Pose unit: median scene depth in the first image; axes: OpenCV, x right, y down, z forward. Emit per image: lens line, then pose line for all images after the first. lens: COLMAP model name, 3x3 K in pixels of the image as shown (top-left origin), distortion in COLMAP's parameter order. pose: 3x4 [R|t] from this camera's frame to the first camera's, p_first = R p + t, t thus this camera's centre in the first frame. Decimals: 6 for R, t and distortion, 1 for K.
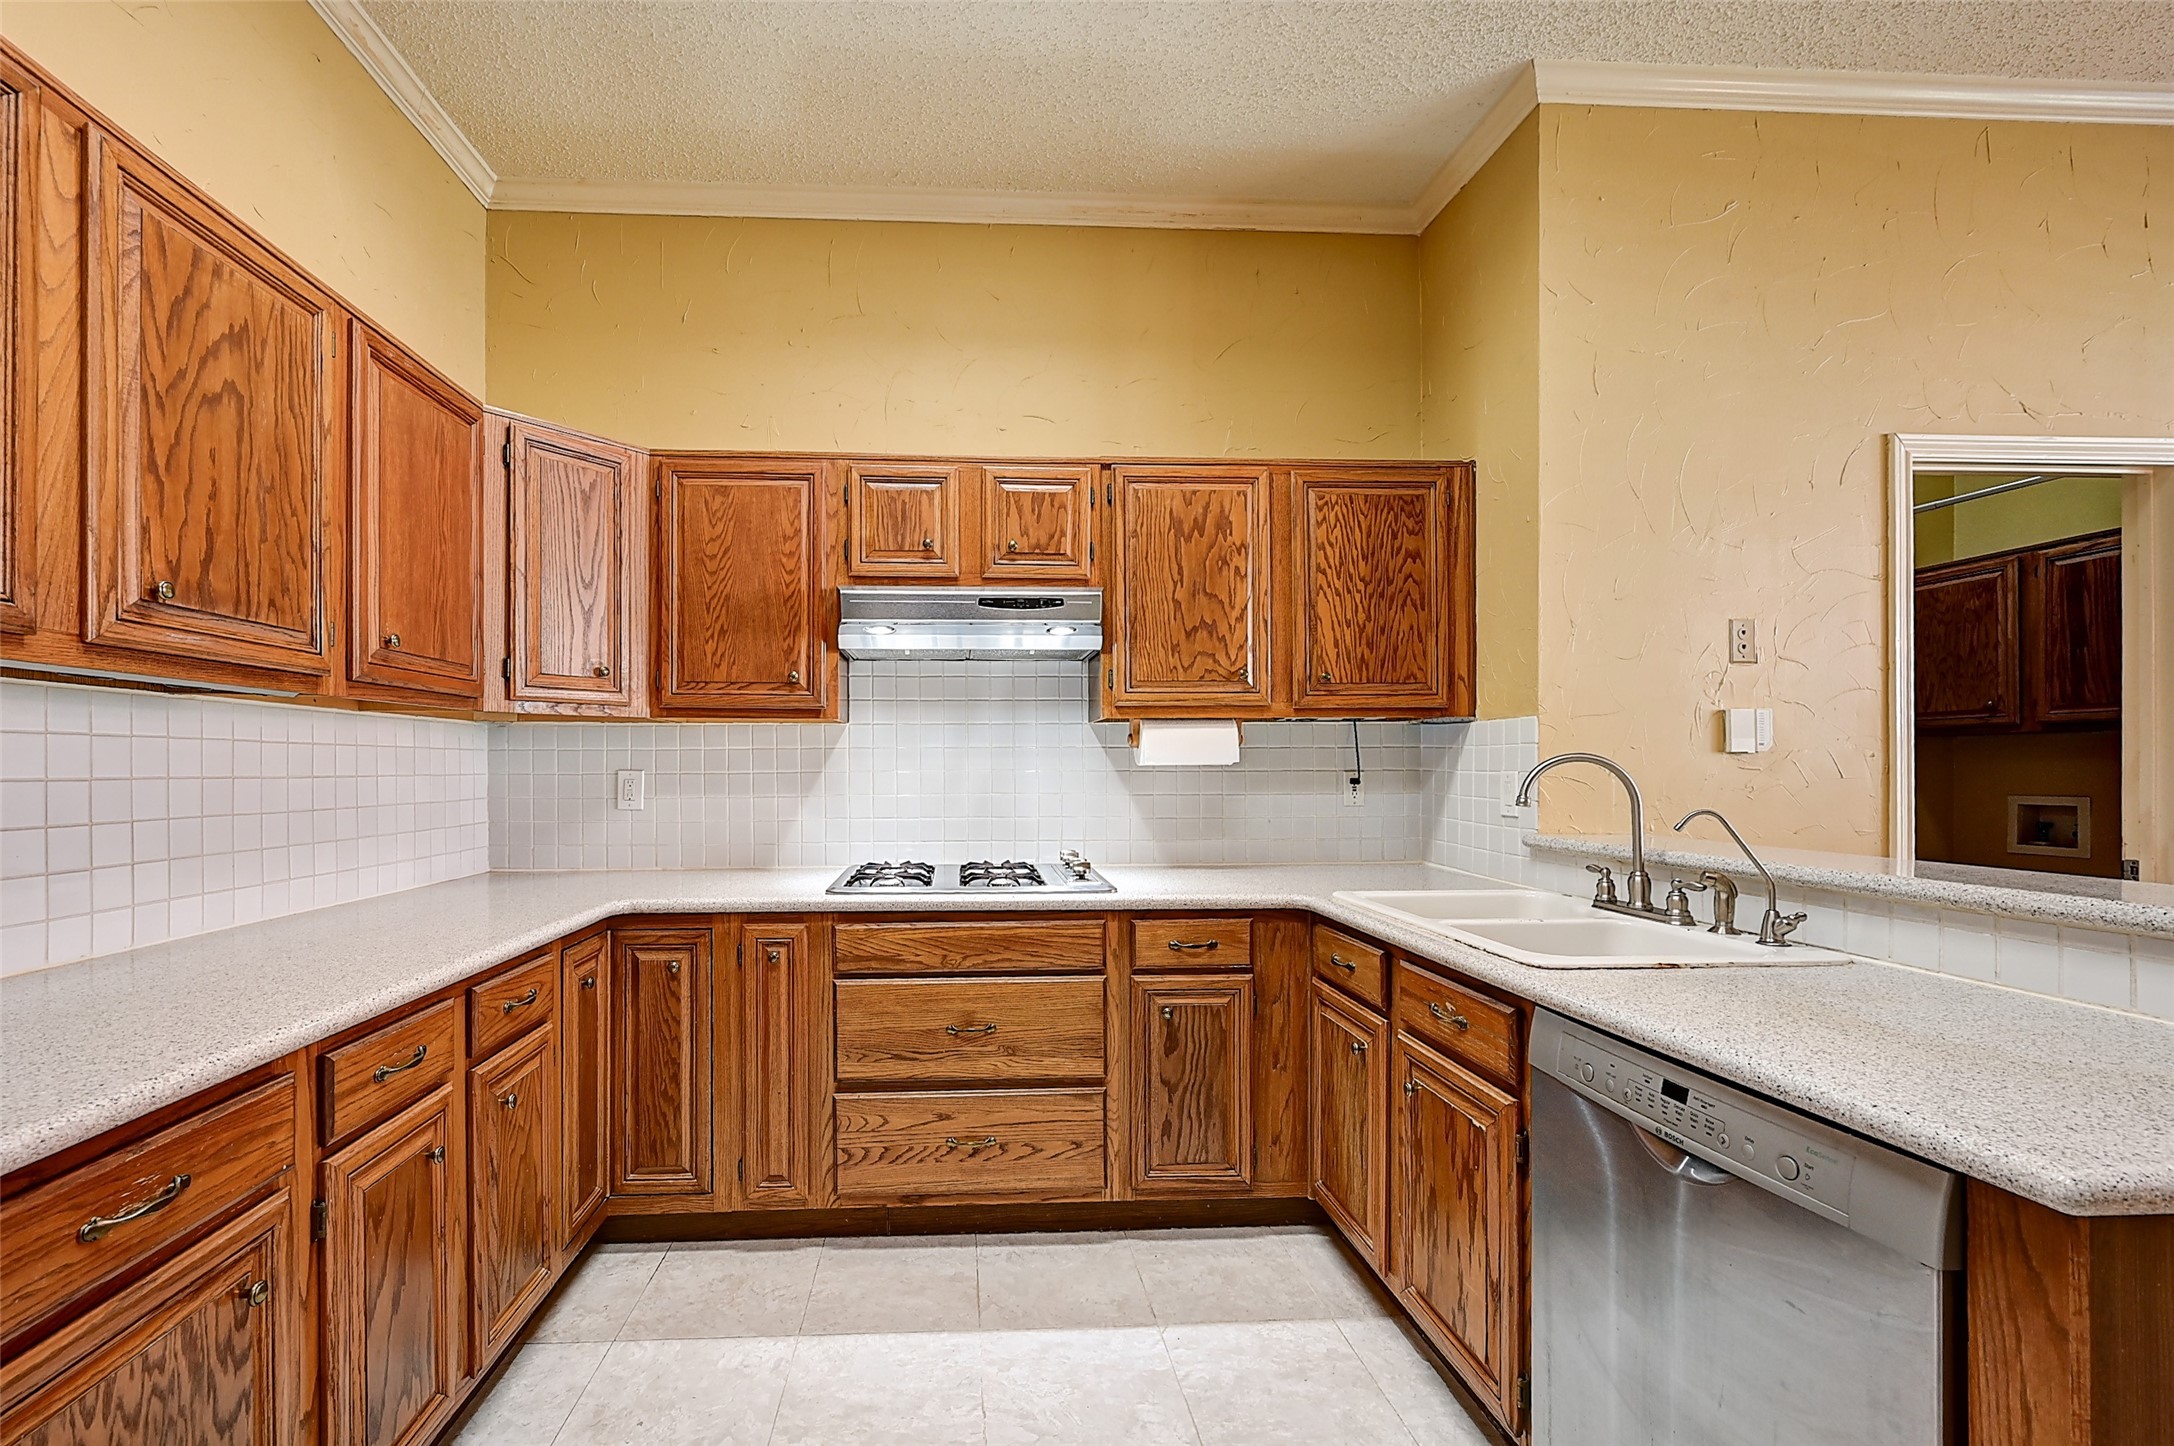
lens RADIAL K [[902.4, 0, 1003.2], [0, 902.4, 769.1], [0, 0, 1]] dist [-0.002758, -0.000809]
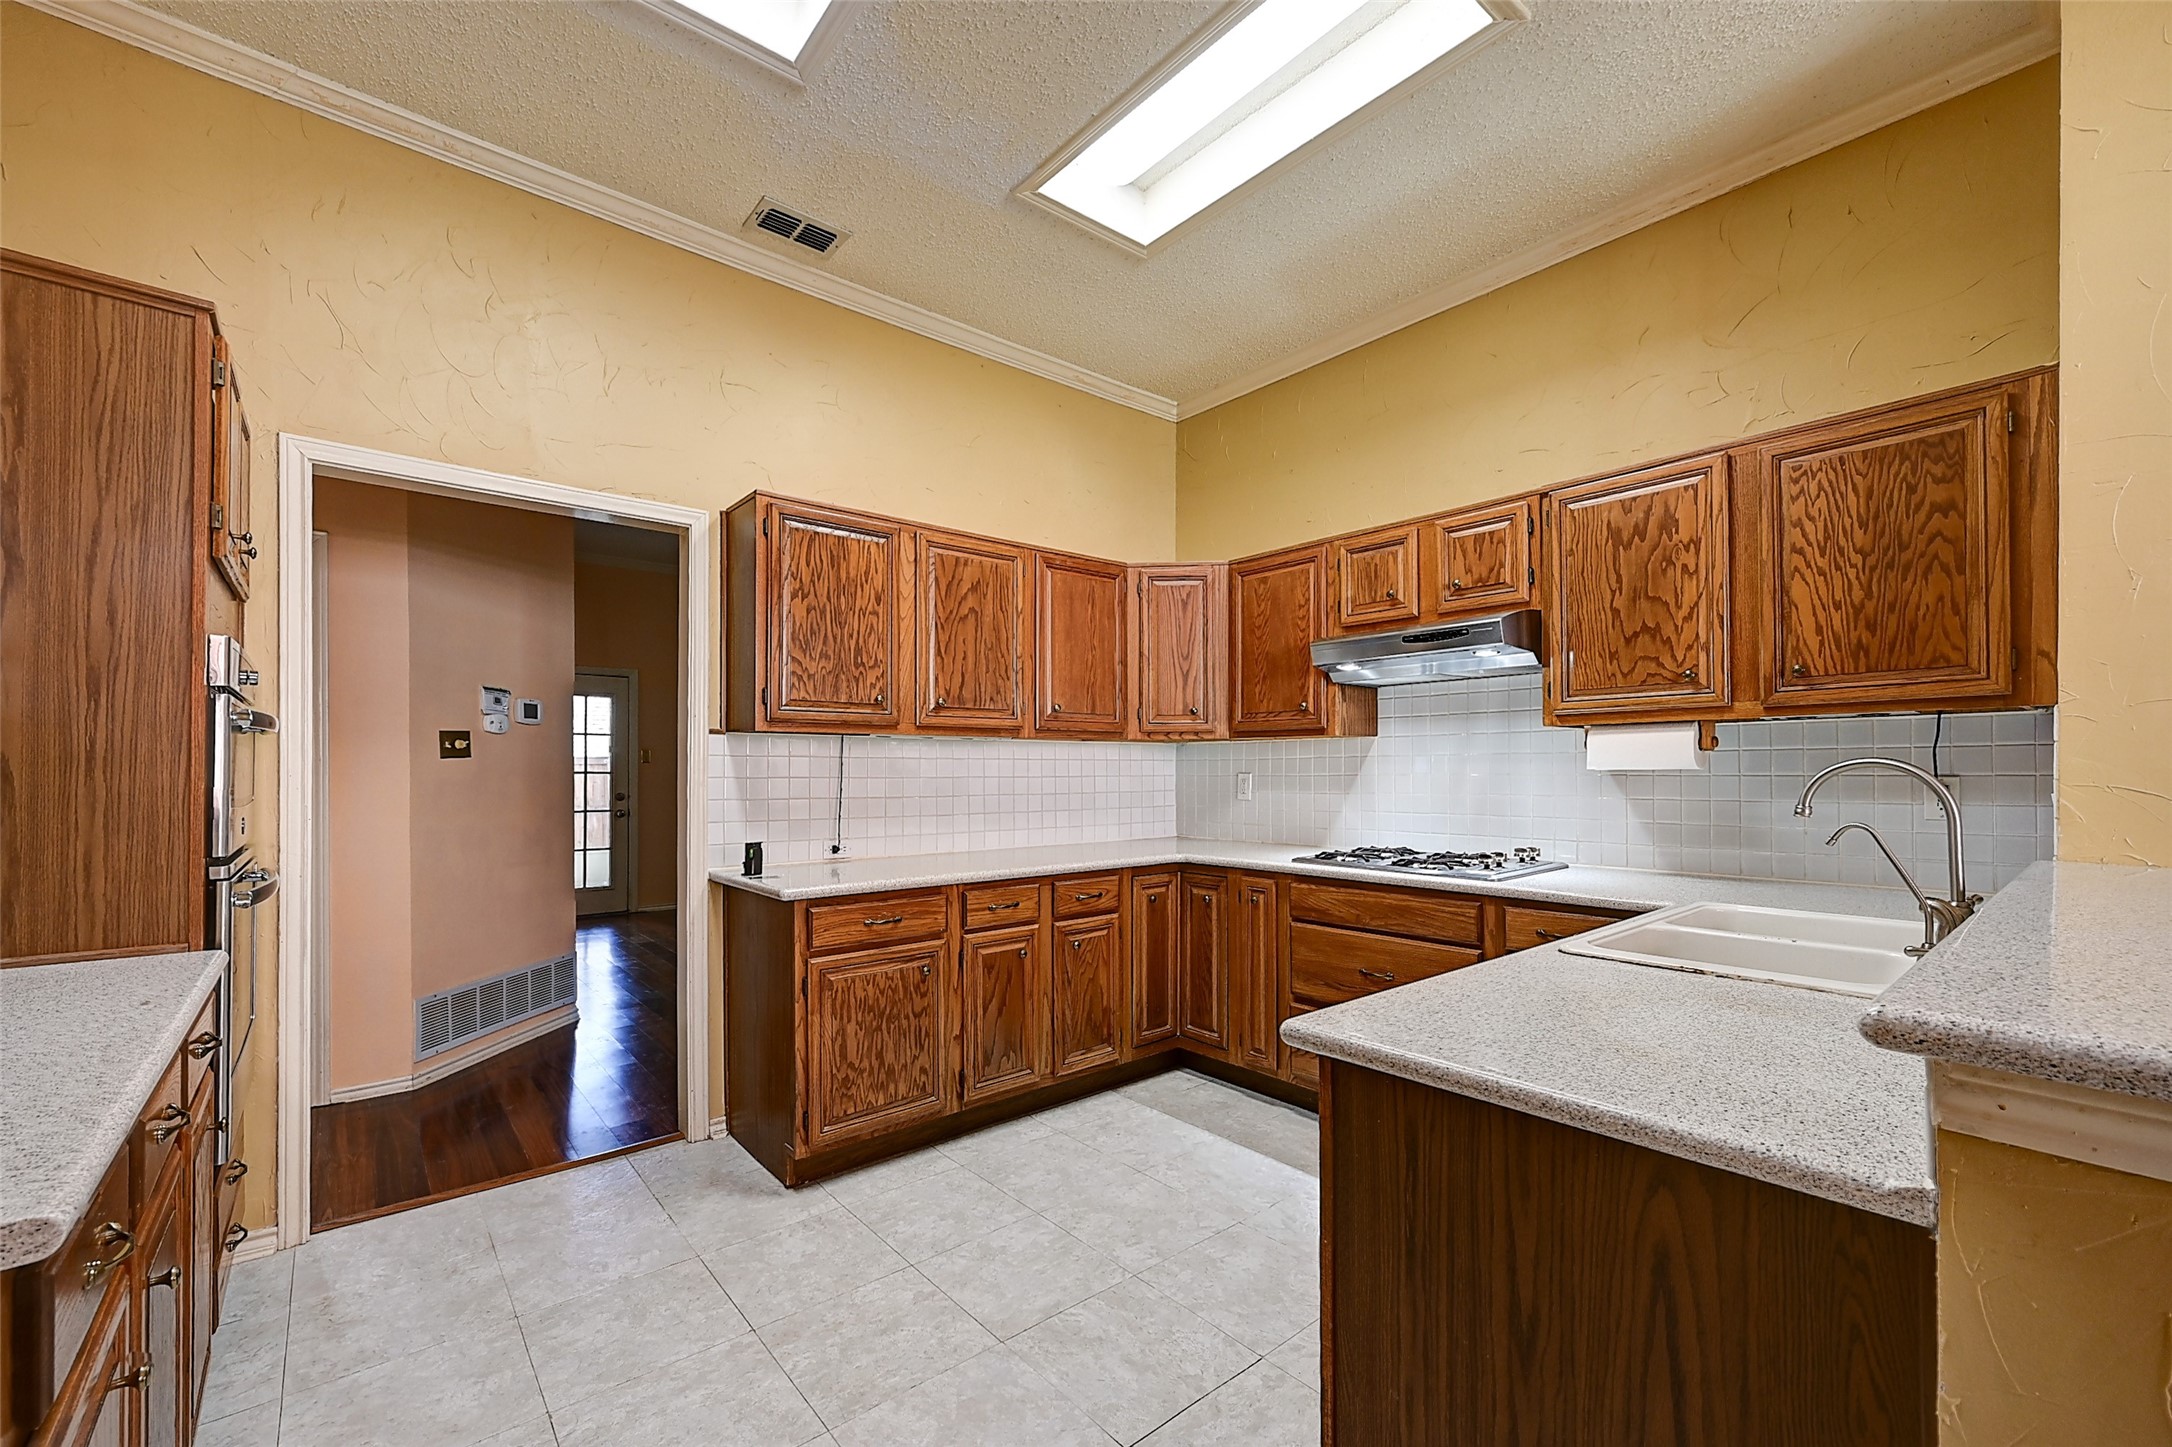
lens RADIAL K [[903.1, 0, 1095.7], [0, 903.1, 762.8], [0, 0, 1]] dist [0.002111, -0.000430]
pose [[0.605411, -0.006075, -0.795890, 0.676417], [0.000762, 0.999975, -0.007053, -0.005587], [0.795913, 0.003664, 0.605401, -0.092686]]
